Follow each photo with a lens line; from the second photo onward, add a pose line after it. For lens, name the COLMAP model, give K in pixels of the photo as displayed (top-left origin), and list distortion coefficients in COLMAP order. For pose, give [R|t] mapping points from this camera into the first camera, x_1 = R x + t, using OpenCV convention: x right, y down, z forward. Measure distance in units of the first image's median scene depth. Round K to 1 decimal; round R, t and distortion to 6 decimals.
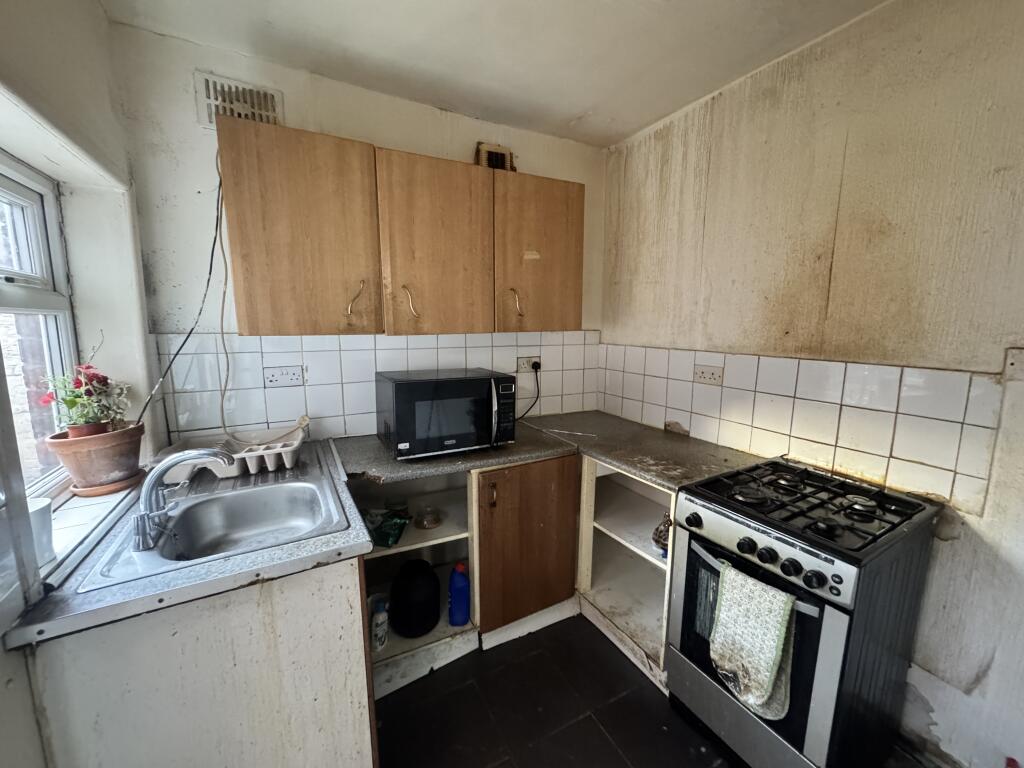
lens RADIAL K [[402.9, 0, 509.4], [0, 402.9, 381.3], [0, 0, 1]] dist [-0.002299, -0.000250]
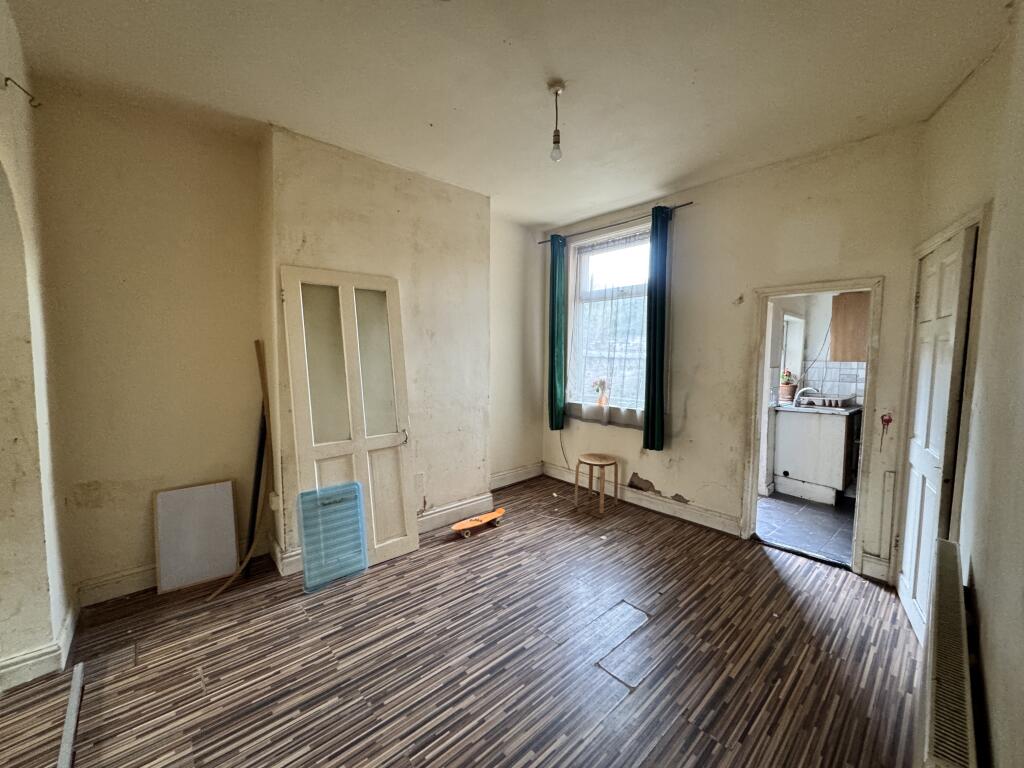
lens RADIAL K [[402.9, 0, 509.6], [0, 402.9, 387.1], [0, 0, 1]] dist [-0.002299, -0.000250]
pose [[0.232123, 0.066869, -0.970385, 1.869504], [-0.141276, 0.989373, 0.034383, 0.339456], [0.962372, 0.129111, 0.239103, -2.204226]]
